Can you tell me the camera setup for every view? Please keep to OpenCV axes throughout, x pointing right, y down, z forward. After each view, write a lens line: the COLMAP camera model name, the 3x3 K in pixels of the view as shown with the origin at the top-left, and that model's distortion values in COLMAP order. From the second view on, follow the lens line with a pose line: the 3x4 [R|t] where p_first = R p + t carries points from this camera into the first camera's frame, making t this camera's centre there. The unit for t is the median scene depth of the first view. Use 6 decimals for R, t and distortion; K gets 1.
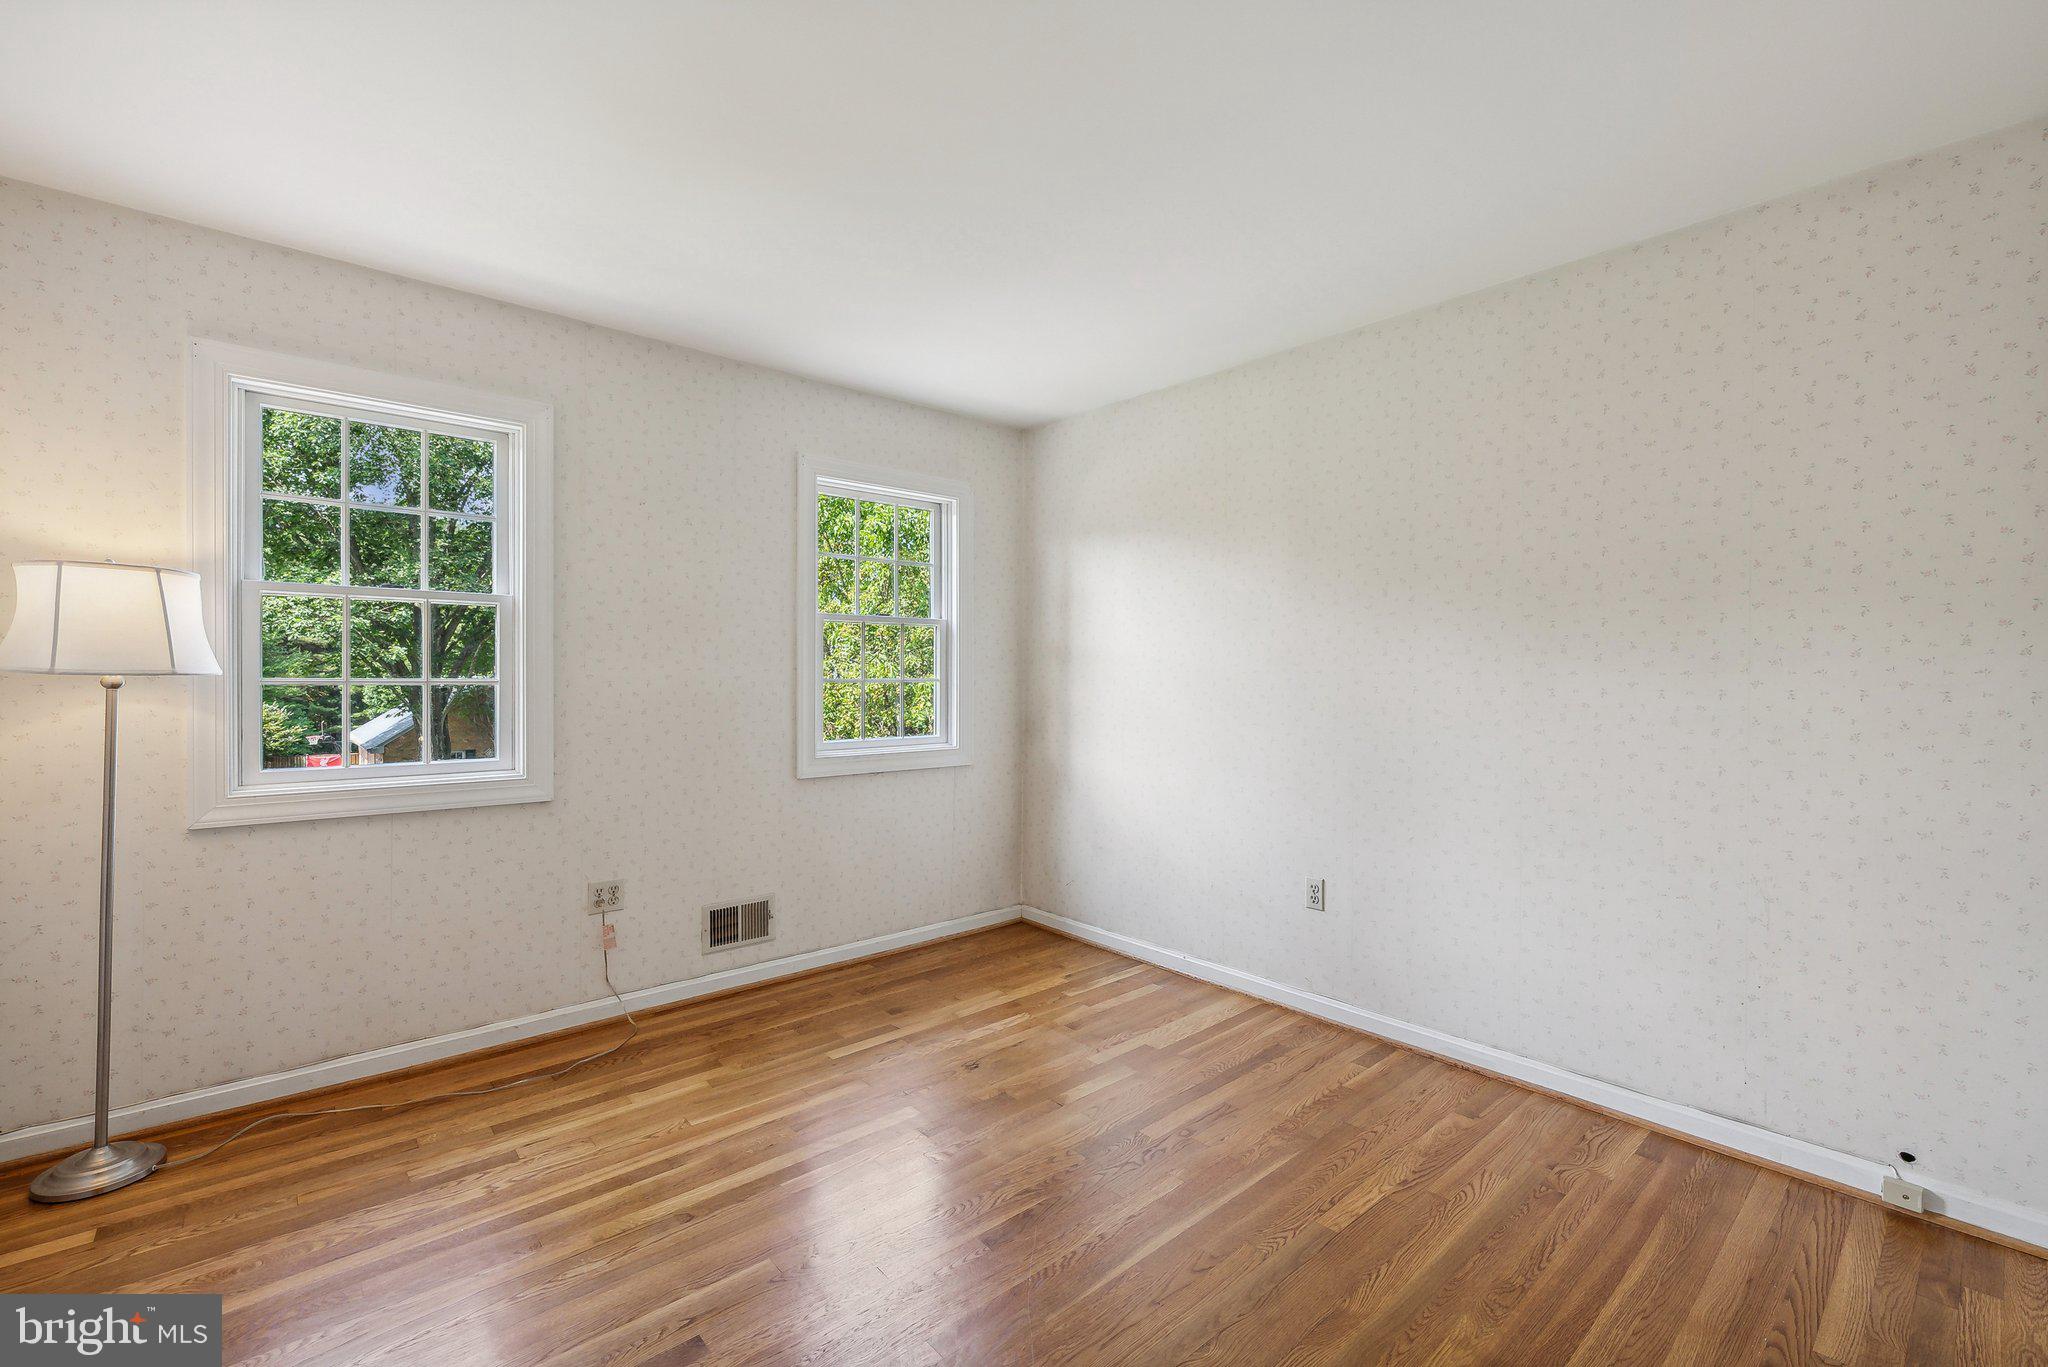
lens RADIAL K [[876.4, 0, 1023.0], [0, 876.4, 676.7], [0, 0, 1]] dist [0.001915, 0.000190]
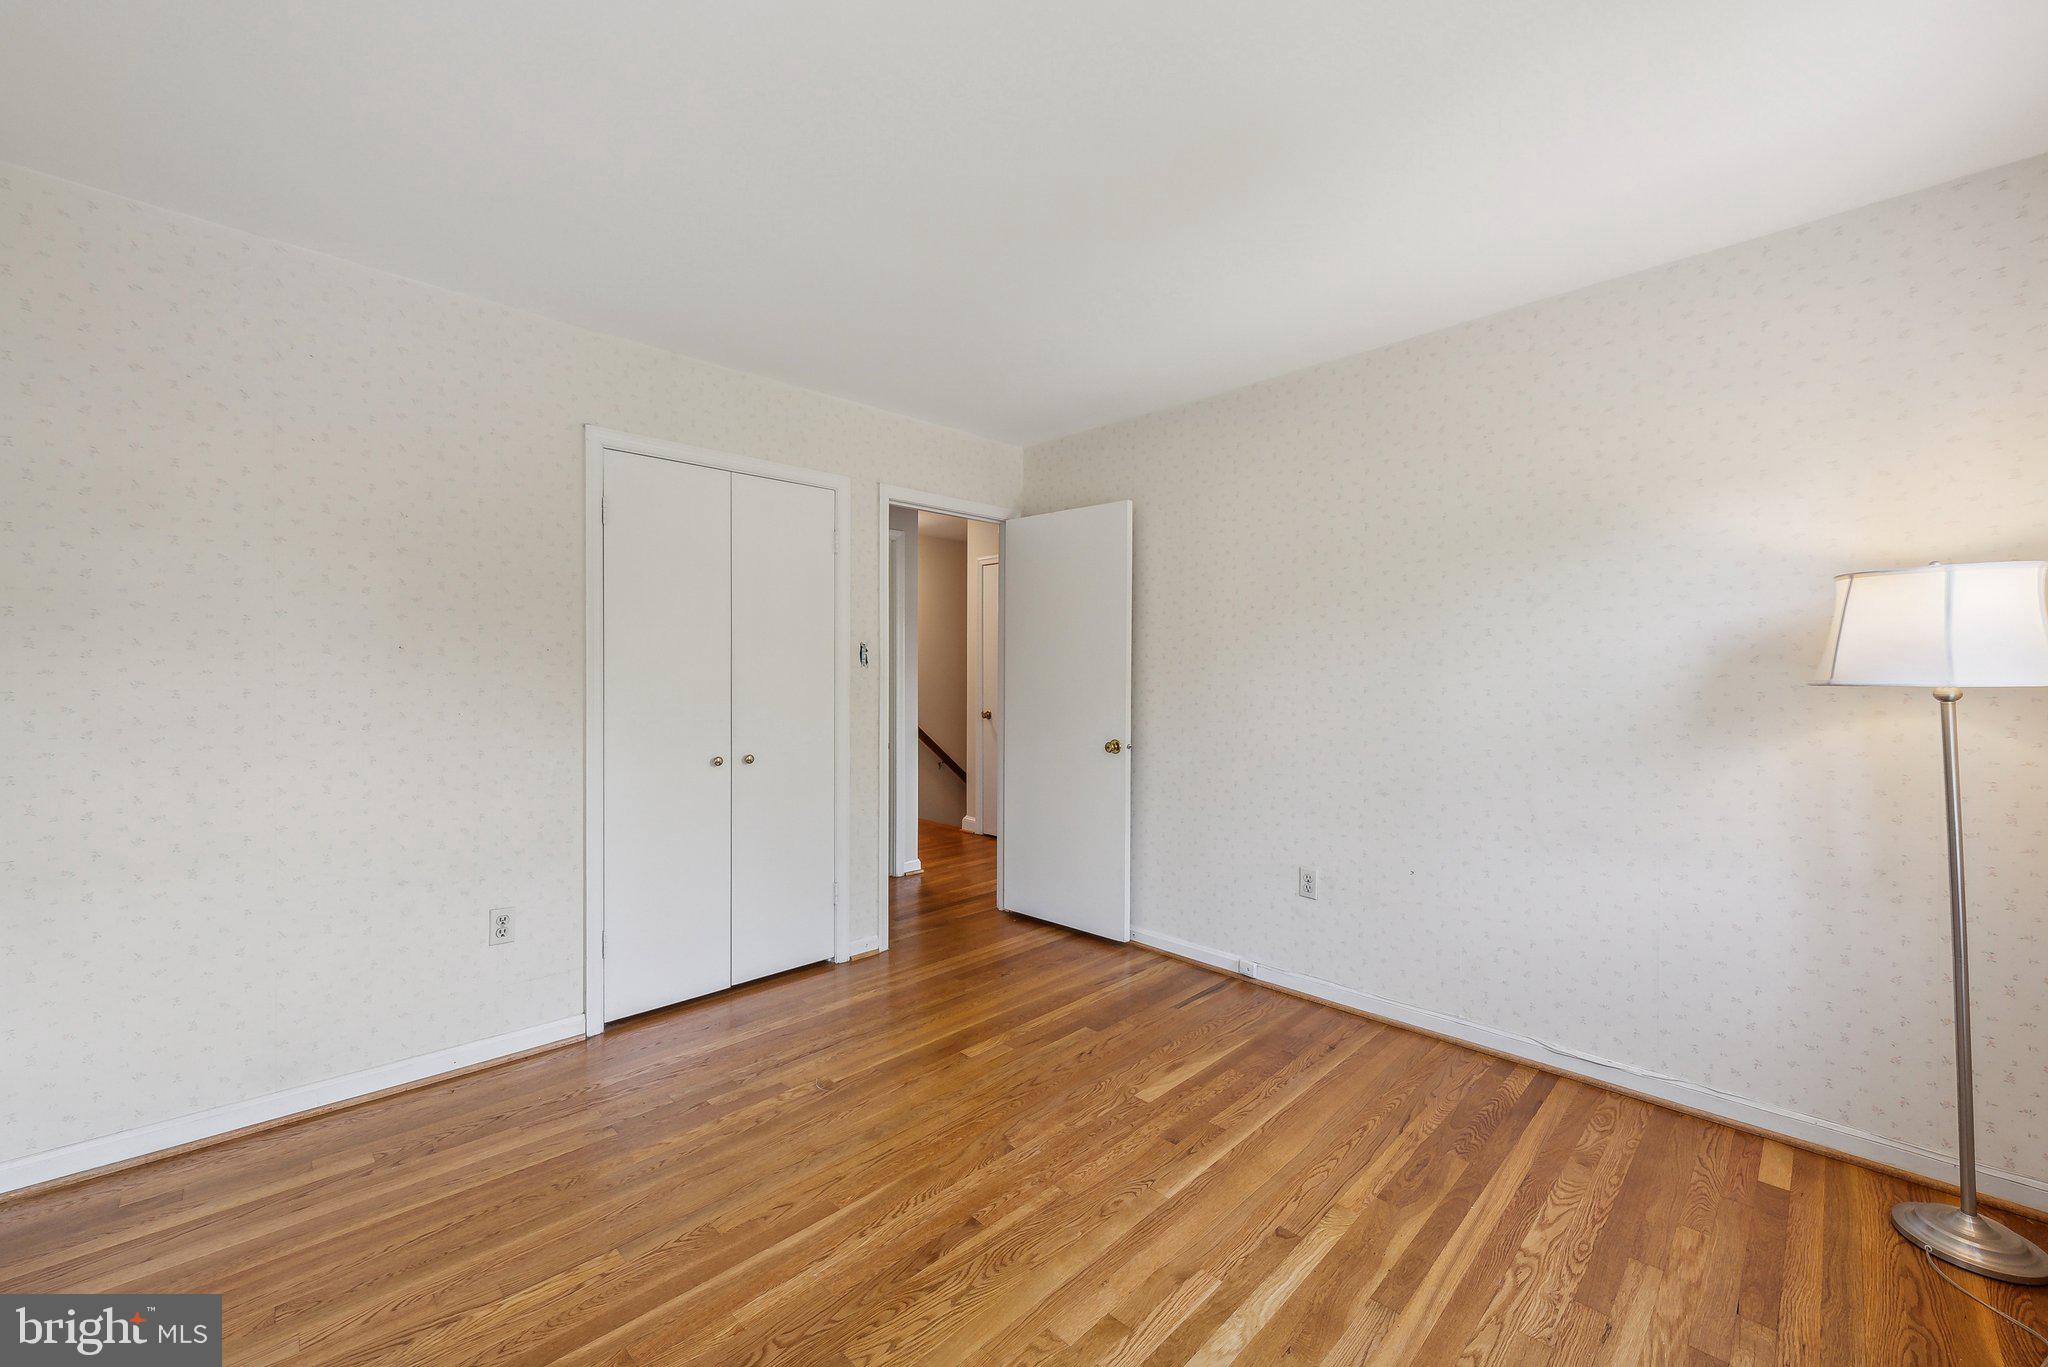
lens RADIAL K [[796.8, 0, 1016.8], [0, 796.8, 669.1], [0, 0, 1]] dist [0.002298, 0.000081]
pose [[-0.999033, -0.003996, -0.043795, -0.043661], [-0.004274, 0.999971, 0.006250, -0.018056], [0.043769, 0.006431, -0.999021, 1.802816]]
